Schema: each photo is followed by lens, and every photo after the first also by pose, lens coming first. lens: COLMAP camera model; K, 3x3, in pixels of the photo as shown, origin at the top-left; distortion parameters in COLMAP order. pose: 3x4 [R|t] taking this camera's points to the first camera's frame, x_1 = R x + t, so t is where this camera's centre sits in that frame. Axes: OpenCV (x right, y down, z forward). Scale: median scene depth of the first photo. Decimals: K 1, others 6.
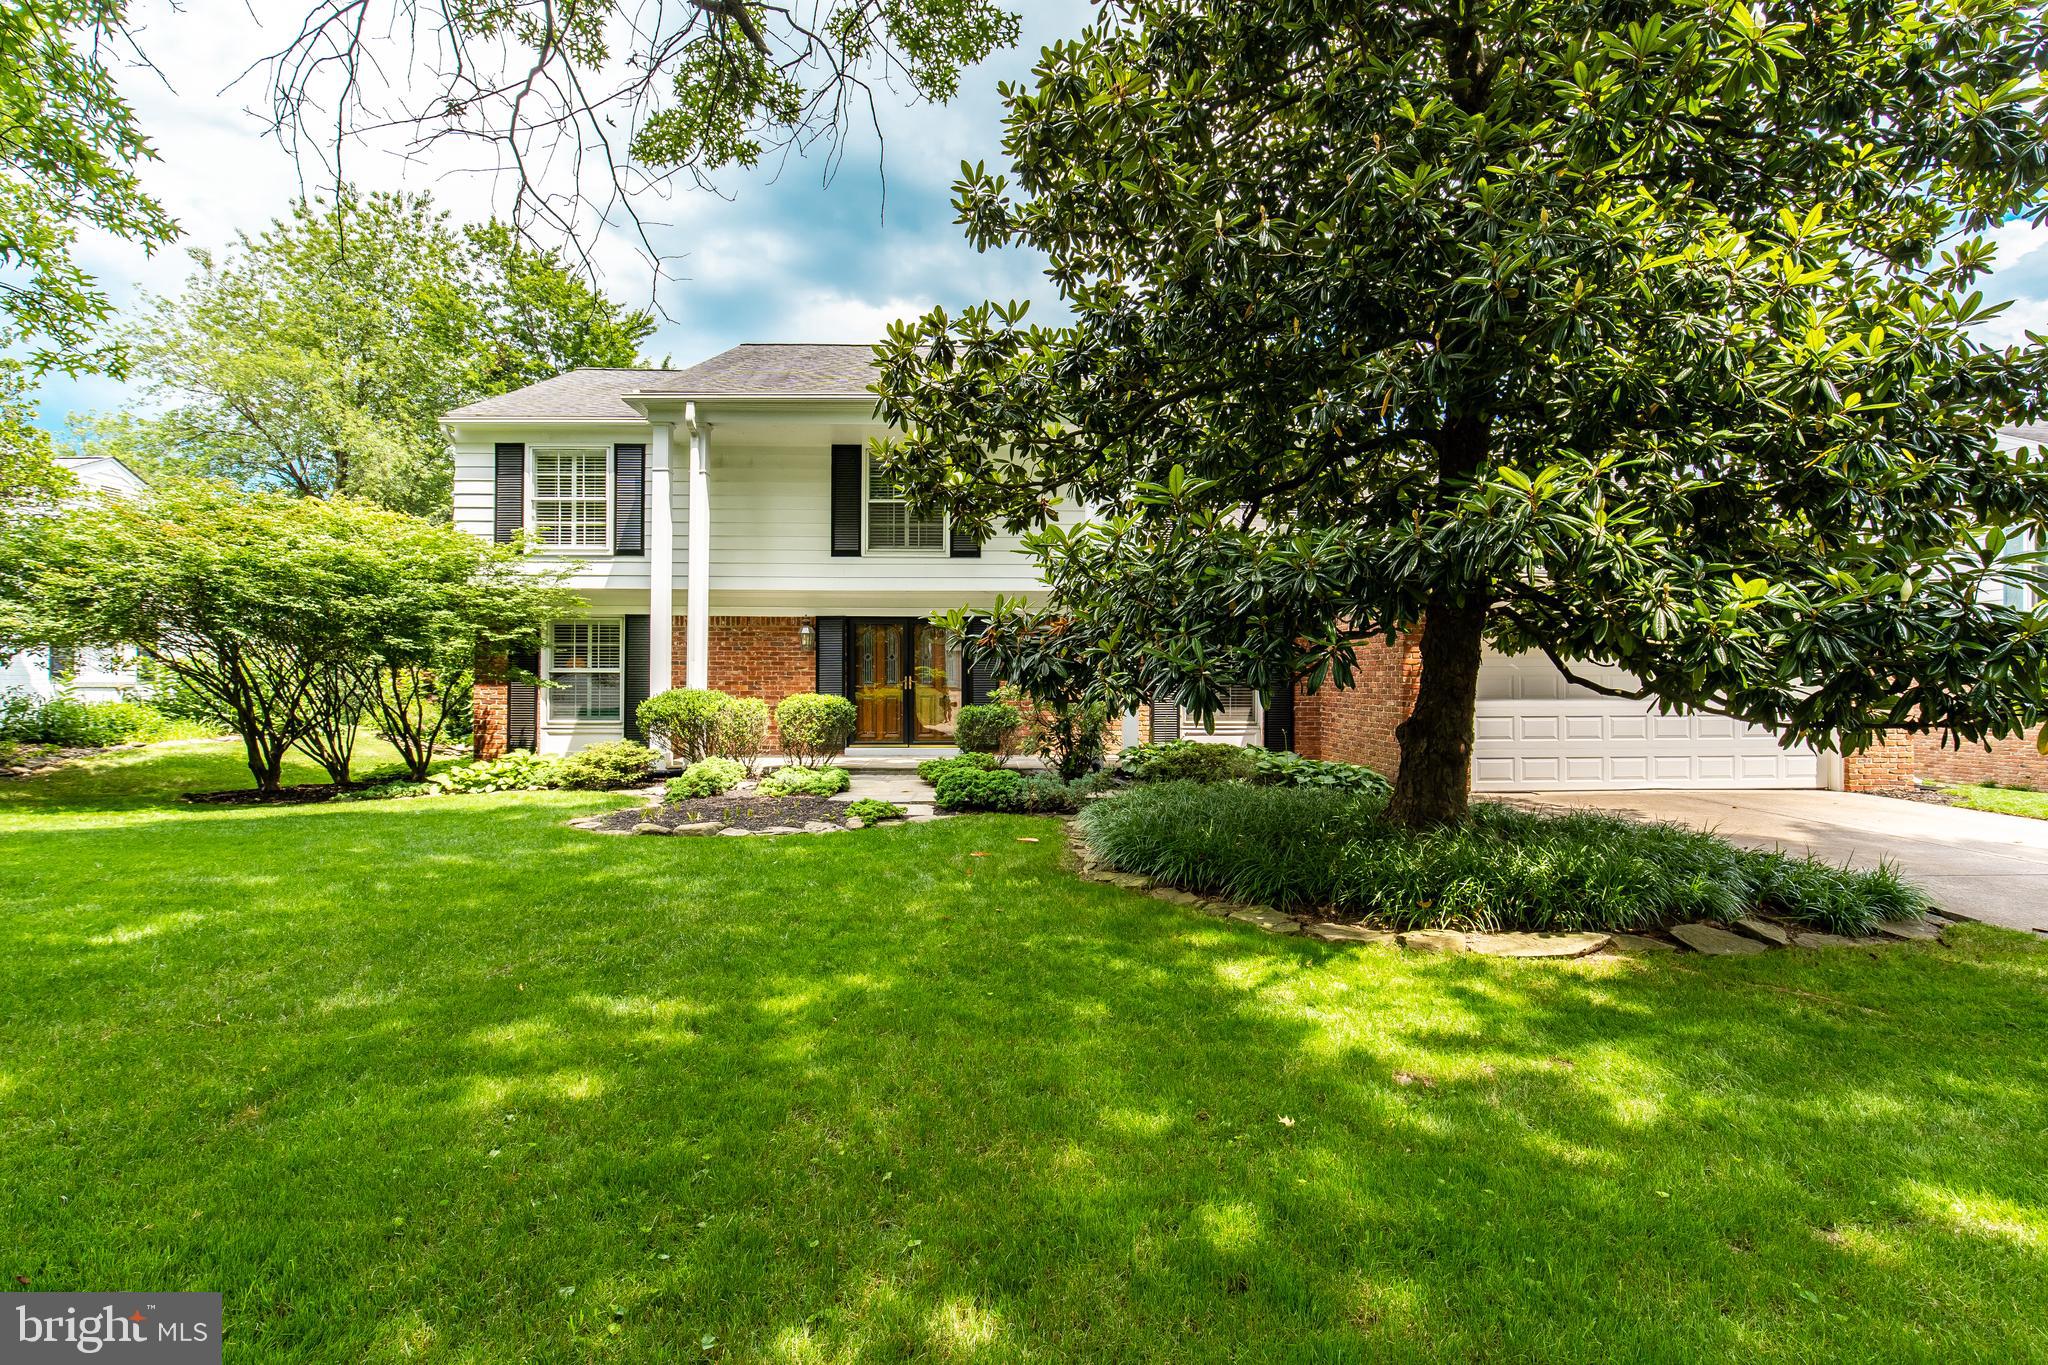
lens RADIAL K [[945.1, 0, 1025.7], [0, 945.1, 679.0], [0, 0, 1]] dist [-0.000570, -0.000039]
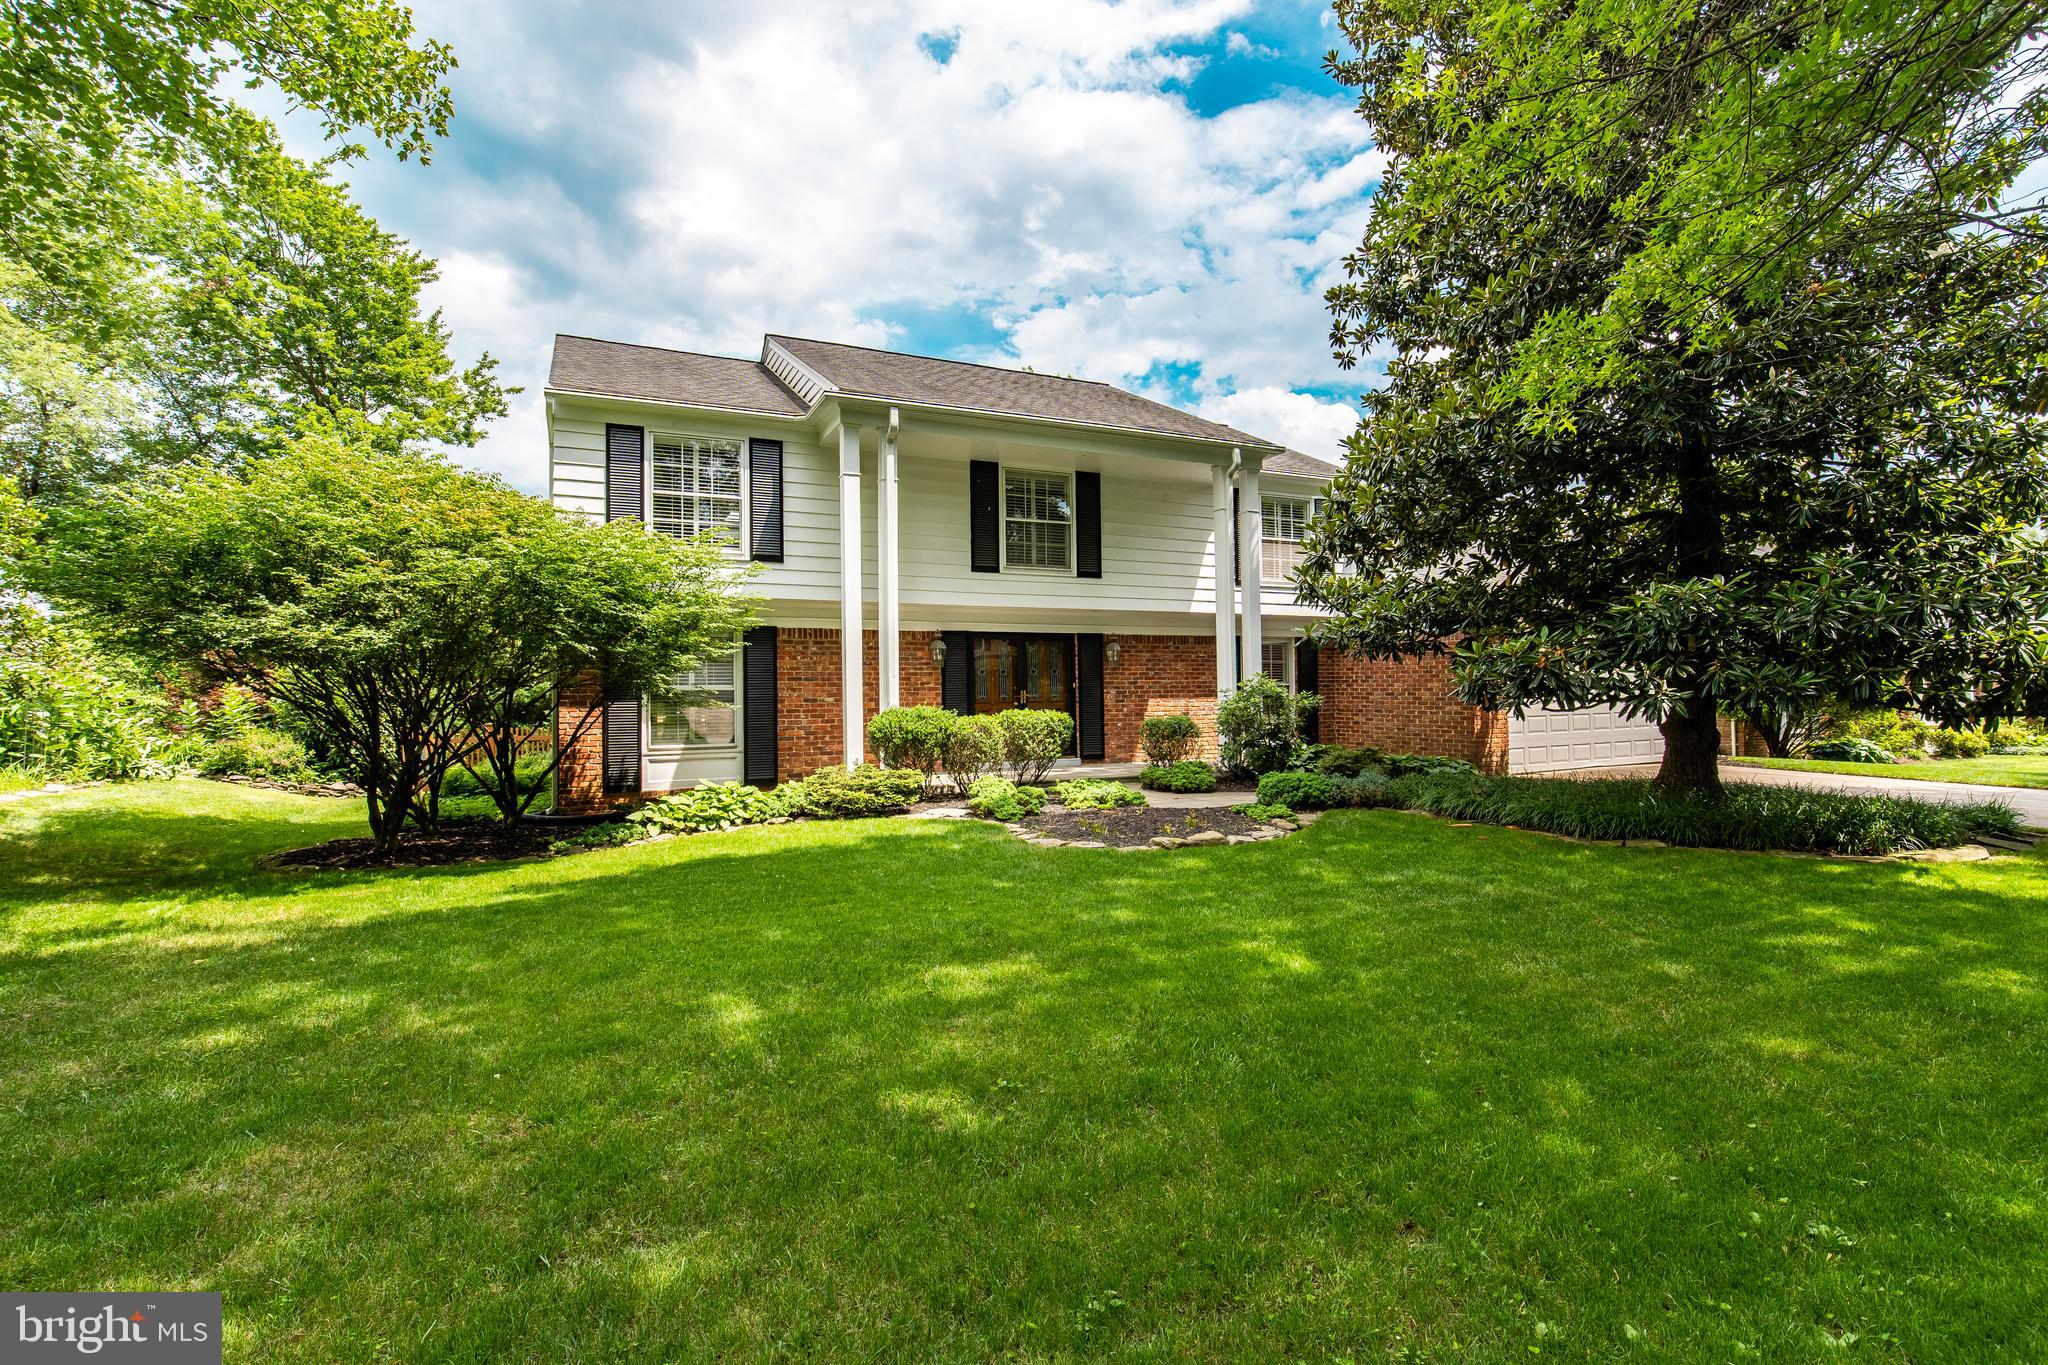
lens RADIAL K [[945.1, 0, 1027.8], [0, 945.1, 682.2], [0, 0, 1]] dist [-0.000570, -0.000039]
pose [[0.916826, -0.005654, 0.399247, -0.552471], [0.008363, 0.999952, -0.005045, -0.007815], [-0.399199, 0.007965, 0.916830, 0.065910]]
